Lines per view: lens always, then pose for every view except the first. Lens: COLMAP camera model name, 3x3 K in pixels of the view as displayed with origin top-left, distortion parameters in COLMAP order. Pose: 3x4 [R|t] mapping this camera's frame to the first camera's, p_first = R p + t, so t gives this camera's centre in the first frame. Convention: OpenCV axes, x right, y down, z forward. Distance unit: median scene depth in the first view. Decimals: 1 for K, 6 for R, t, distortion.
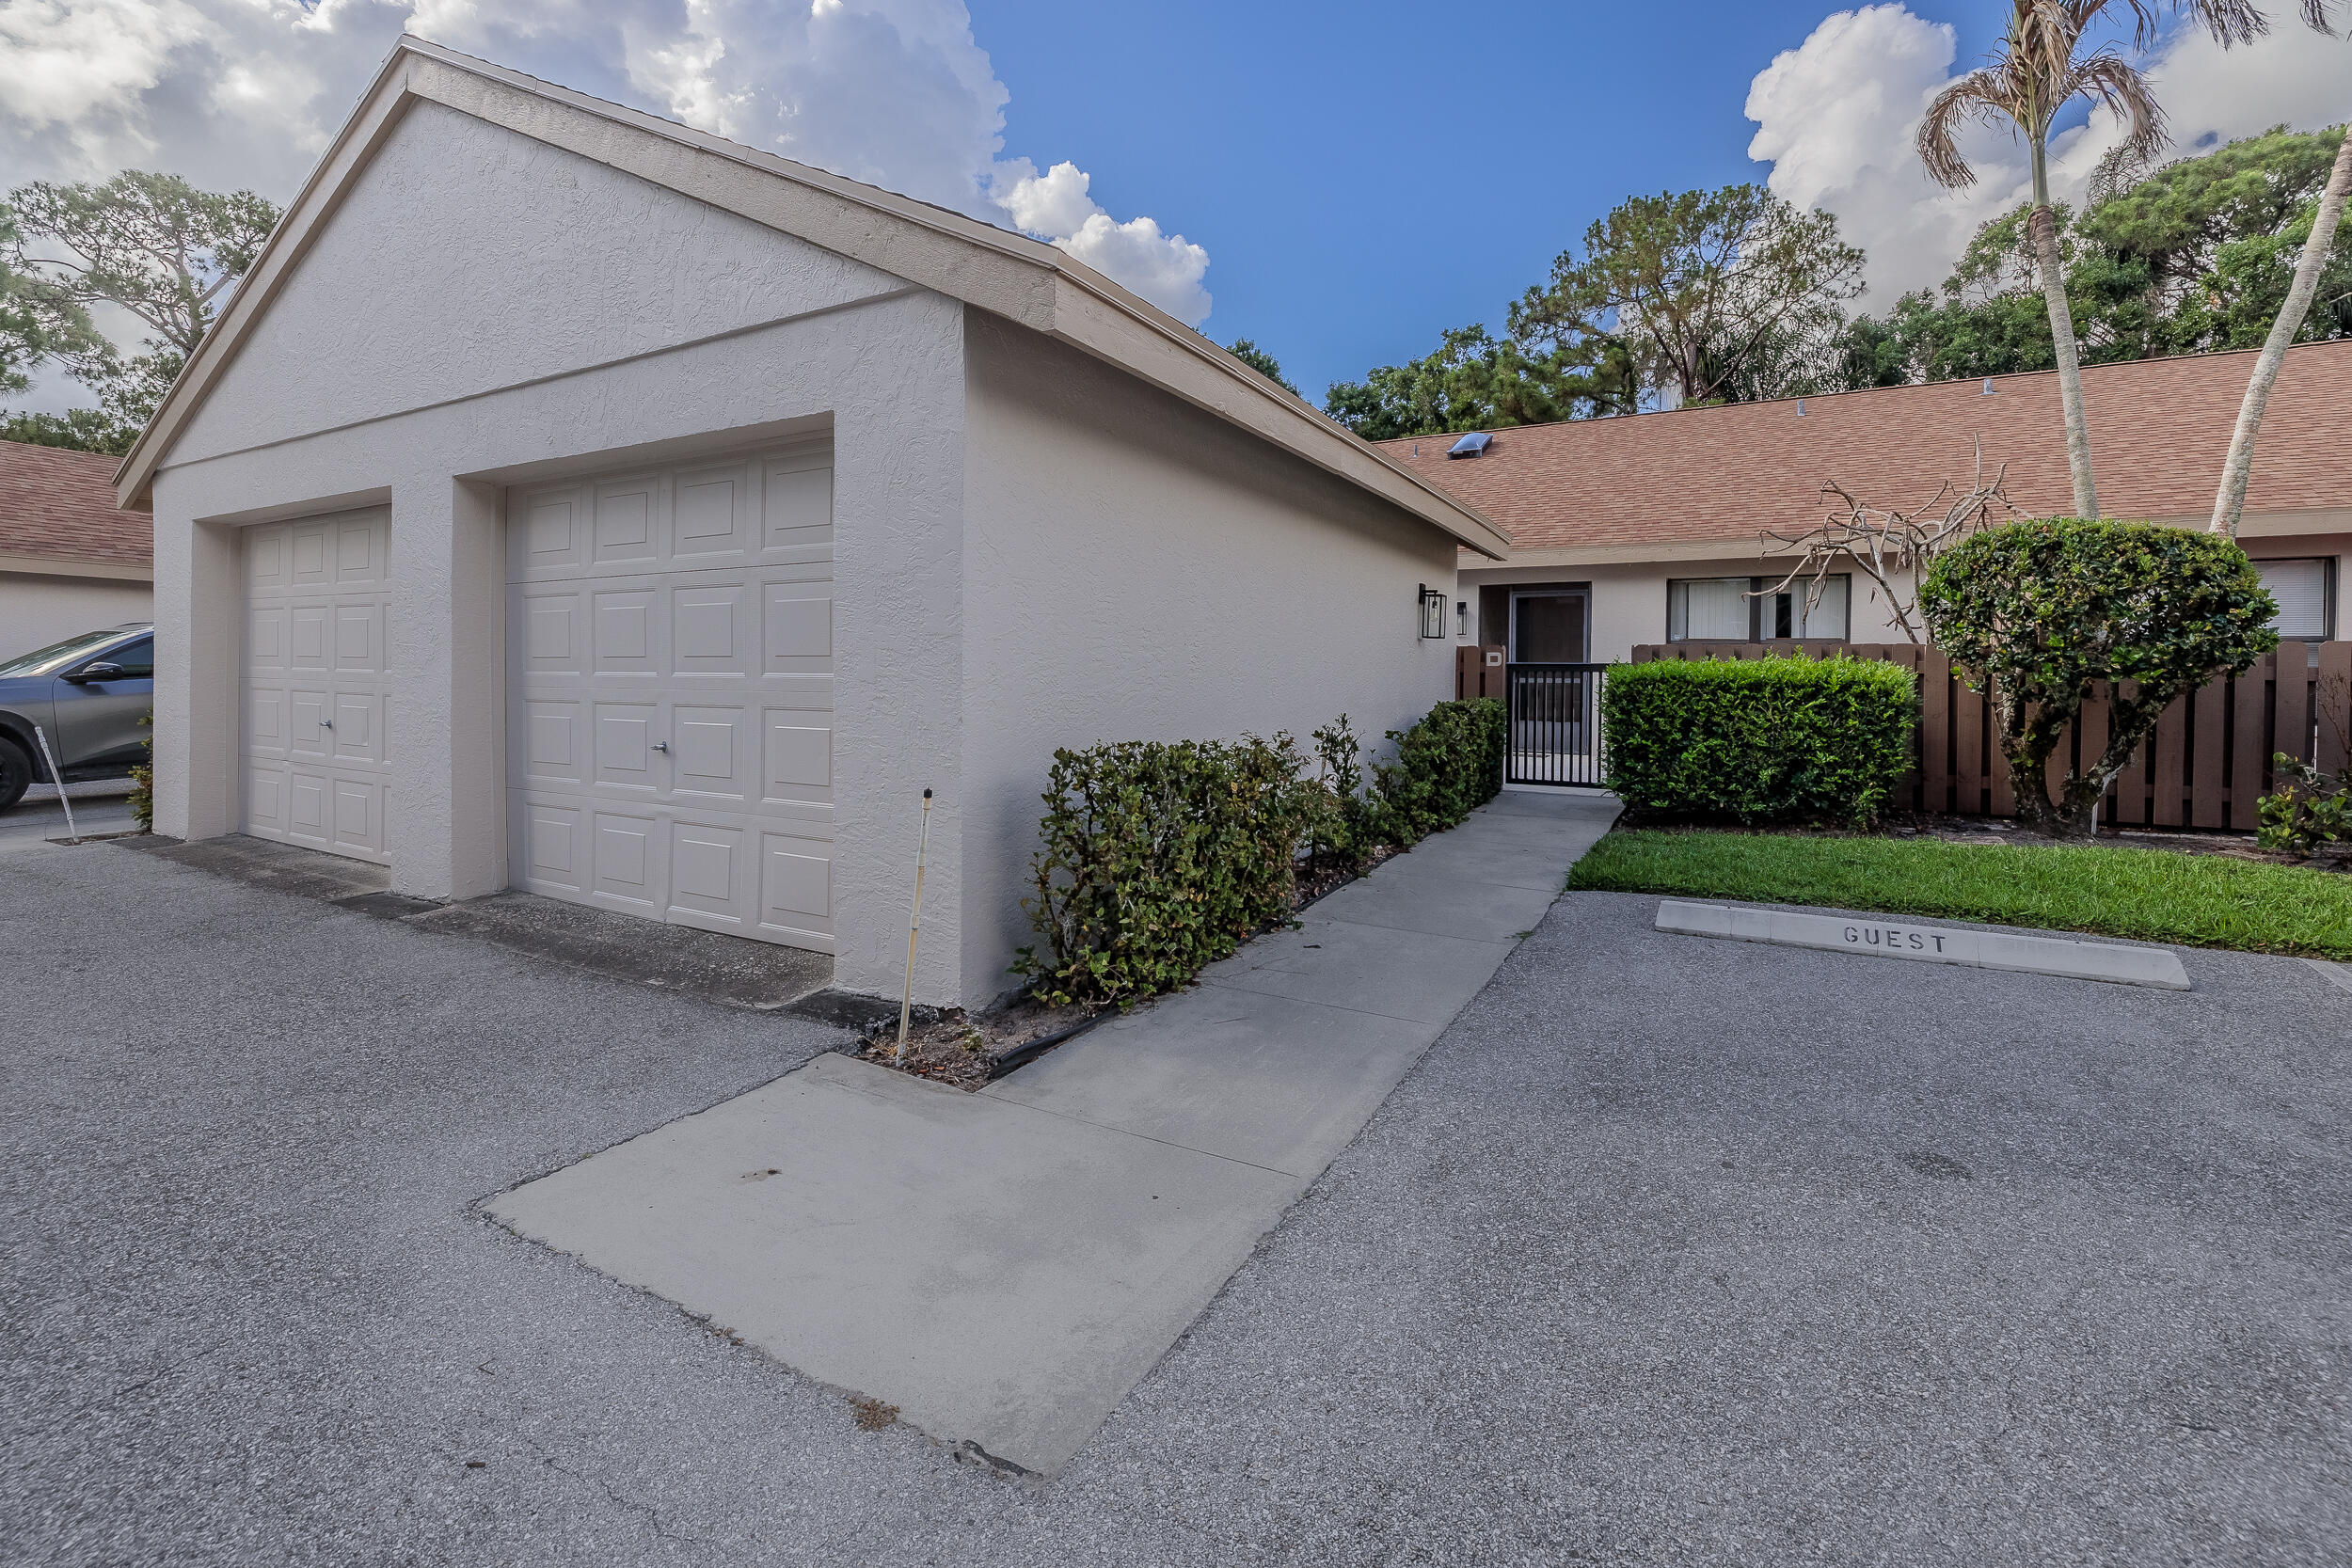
lens RADIAL K [[1018.6, 0, 1169.5], [0, 1018.6, 664.0], [0, 0, 1]] dist [0.000734, -0.000108]
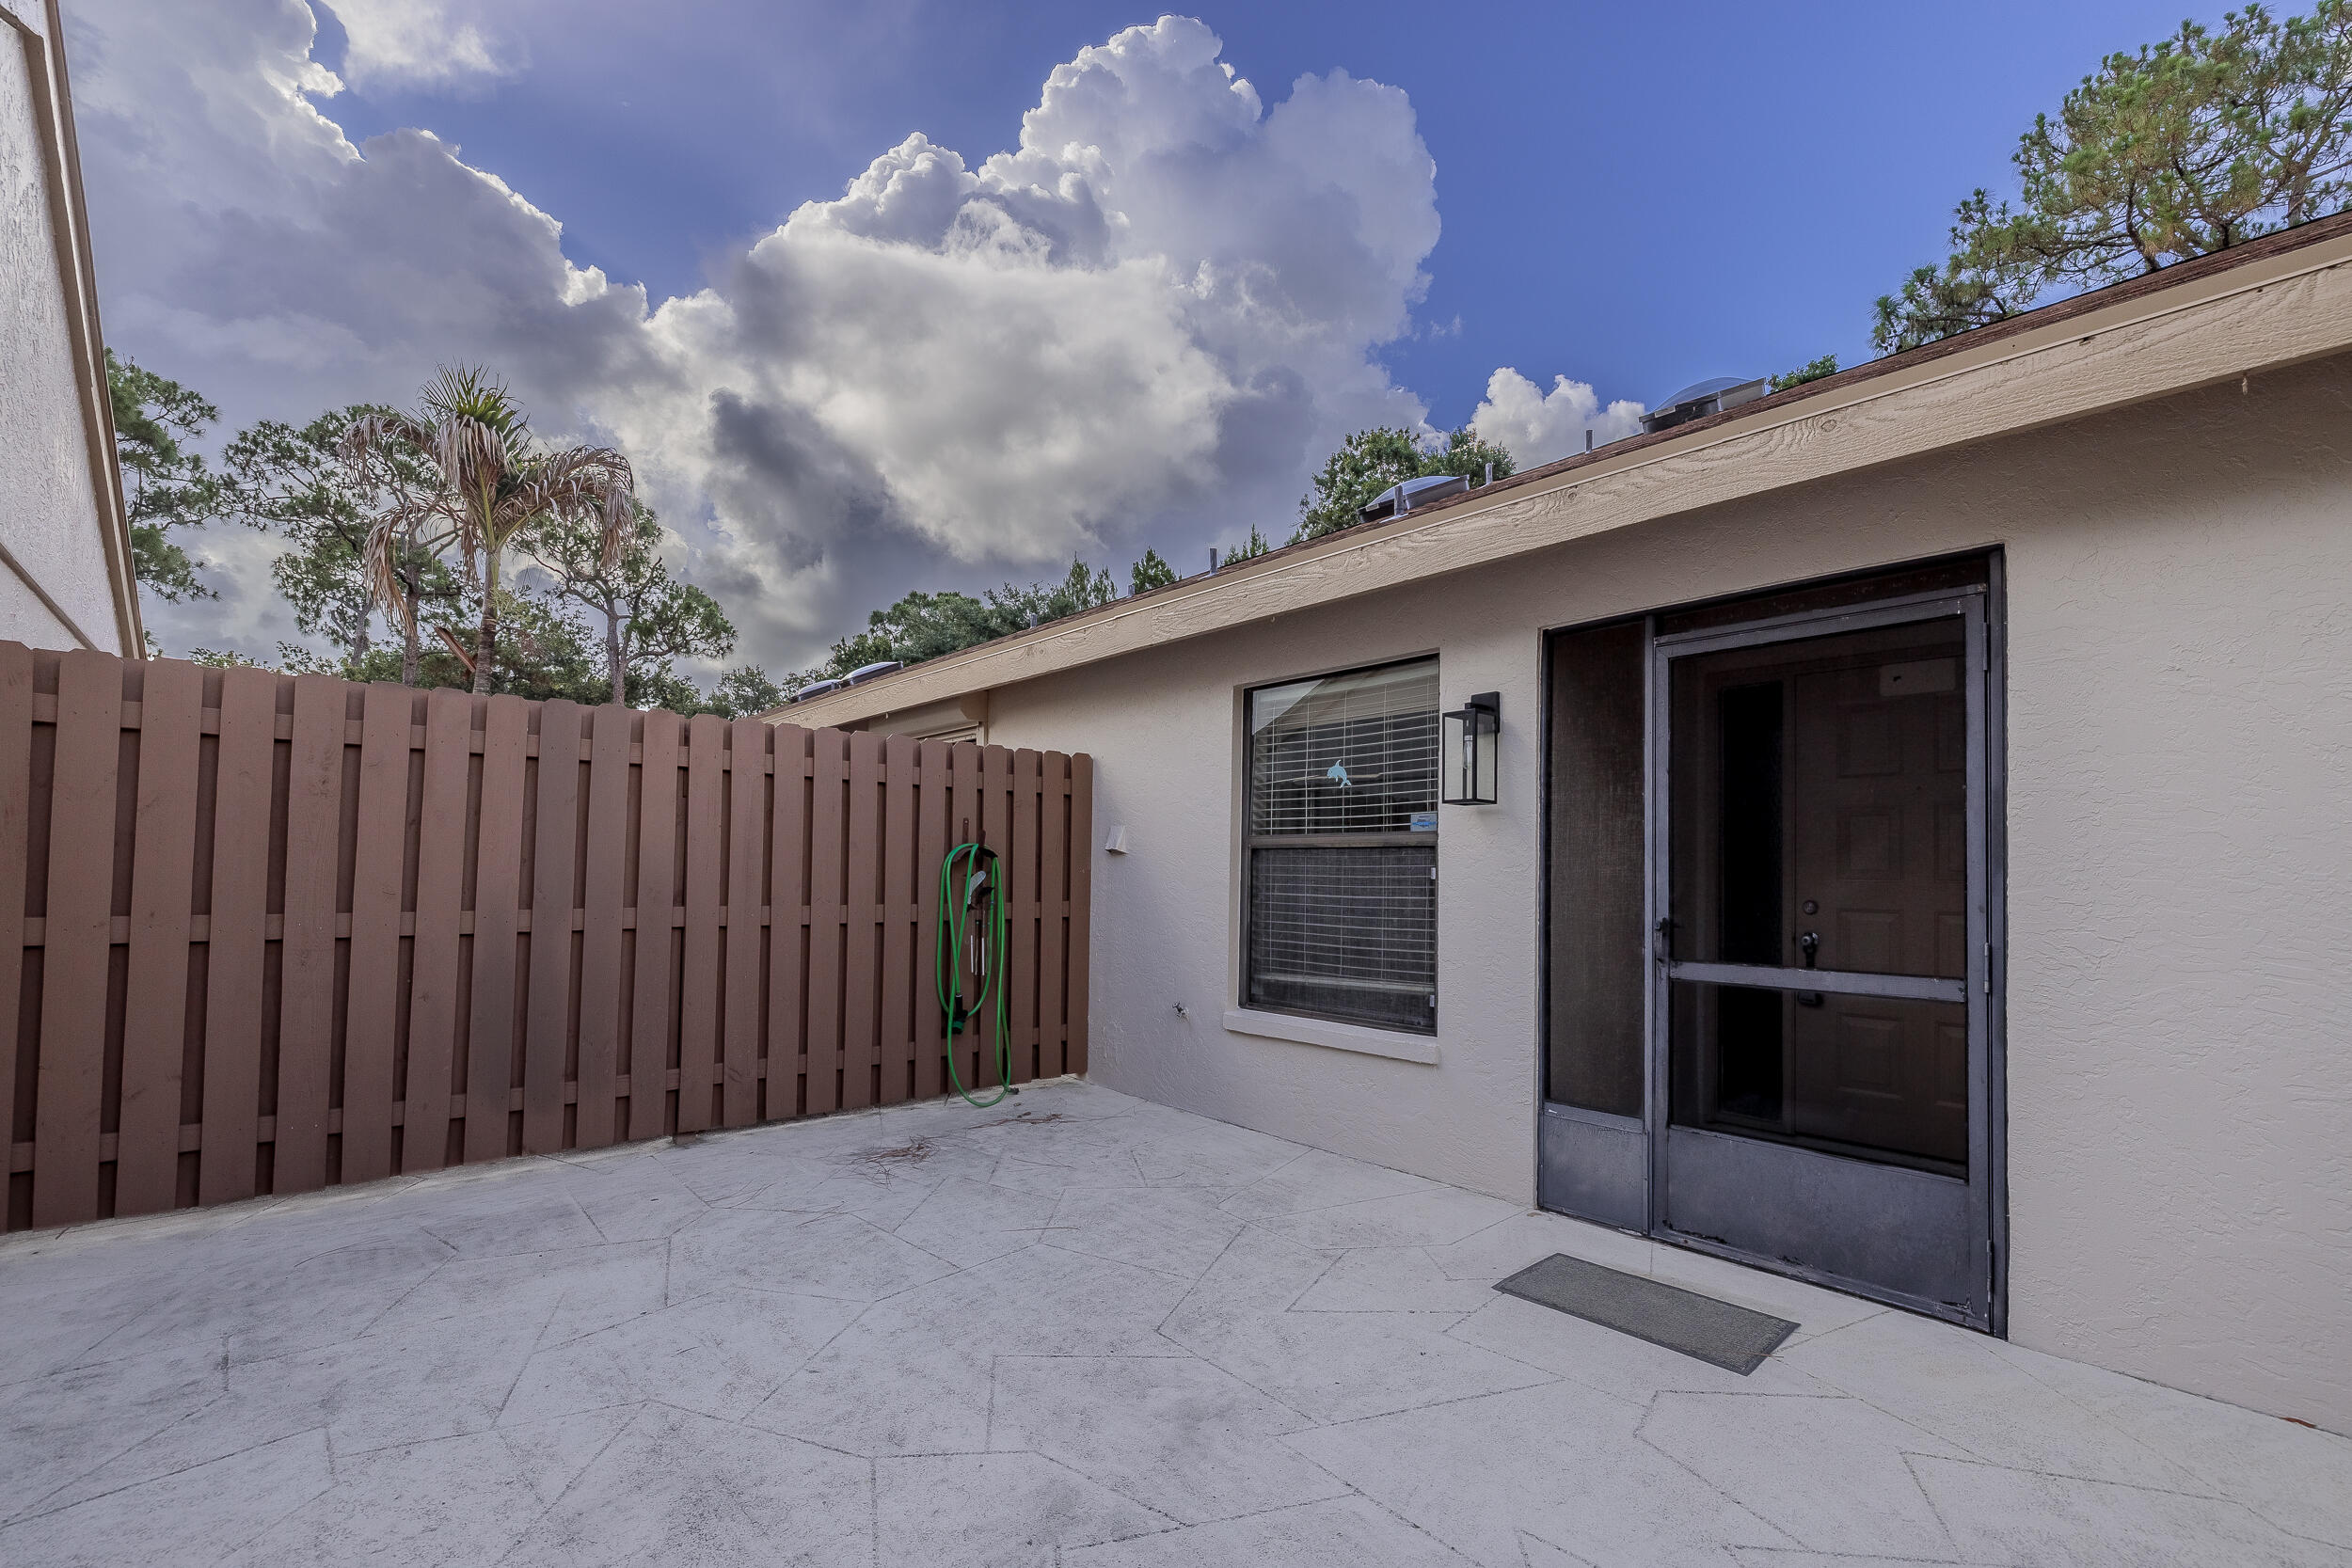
lens RADIAL K [[1016.3, 0, 1182.8], [0, 1016.3, 840.8], [0, 0, 1]] dist [-0.002528, -0.000229]
pose [[0.949359, -0.012238, -0.313956, 0.308883], [0.002322, 0.999487, -0.031940, -0.009280], [0.314186, 0.029593, 0.948900, 0.725210]]
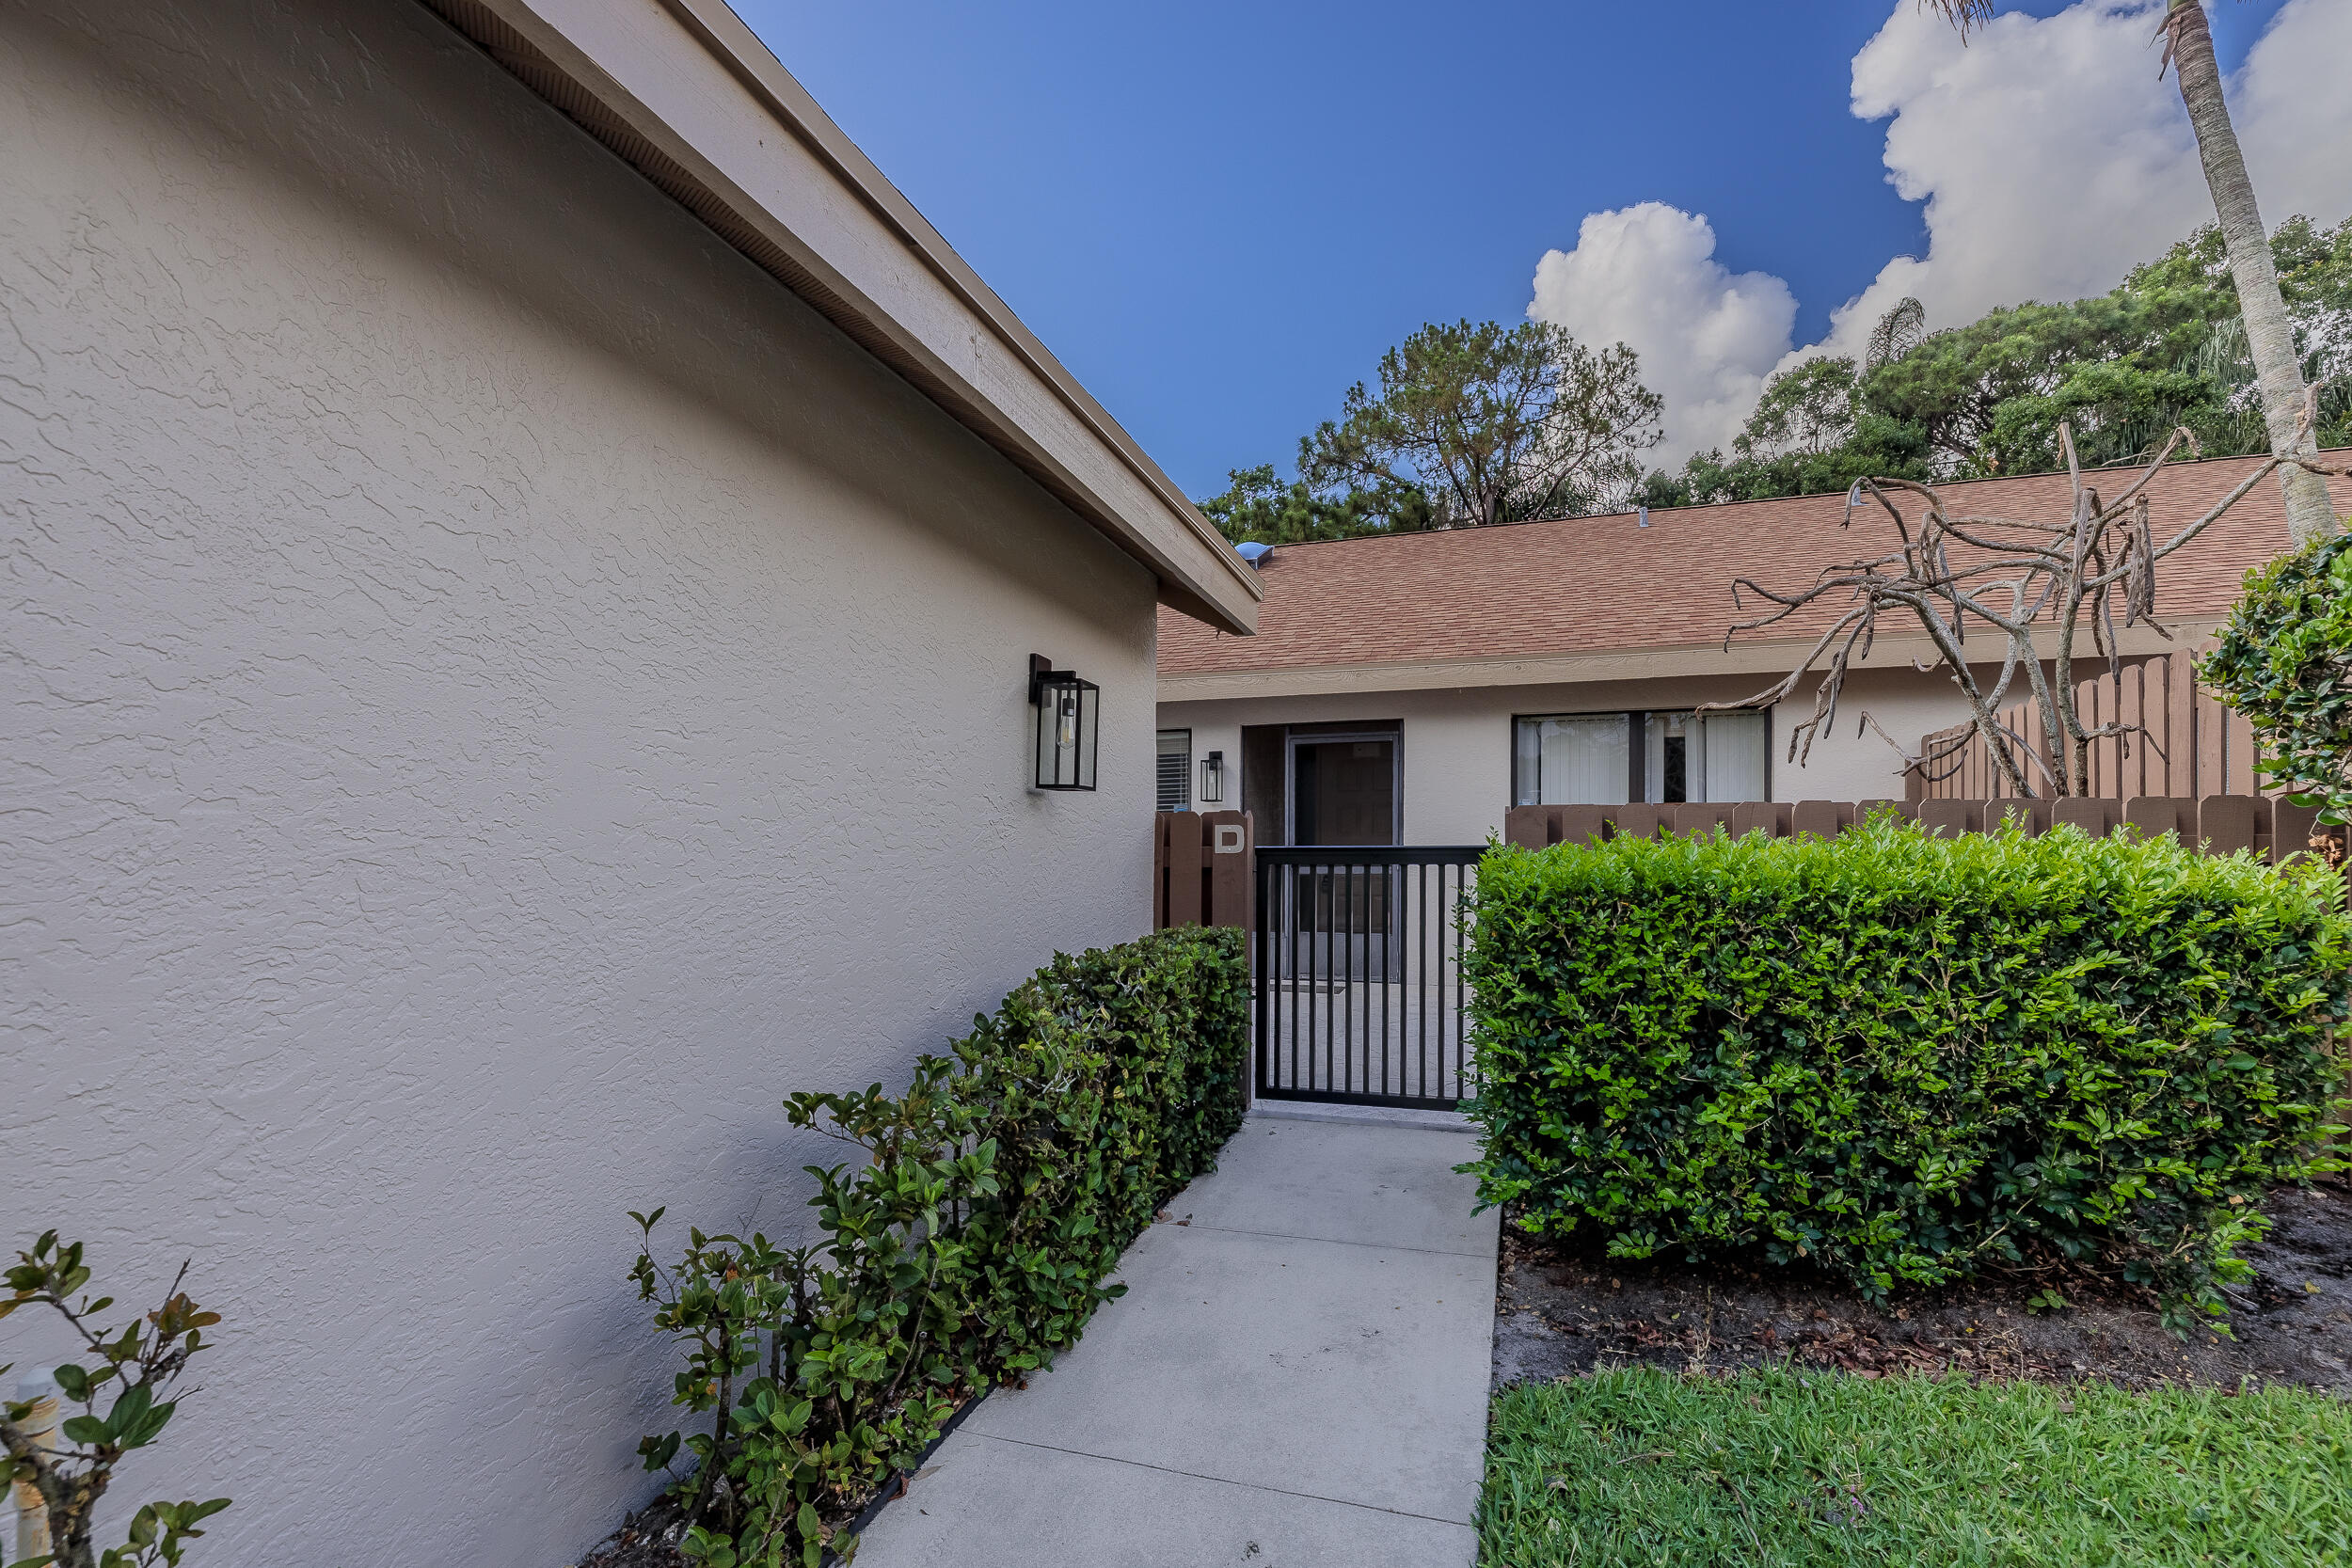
lens RADIAL K [[1016.3, 0, 1182.8], [0, 1016.3, 840.8], [0, 0, 1]] dist [-0.002528, -0.000229]
pose [[0.980777, -0.008375, 0.194952, 0.144308], [0.009044, 0.999956, -0.002546, -0.002065], [-0.194923, 0.004261, 0.980809, 0.379650]]
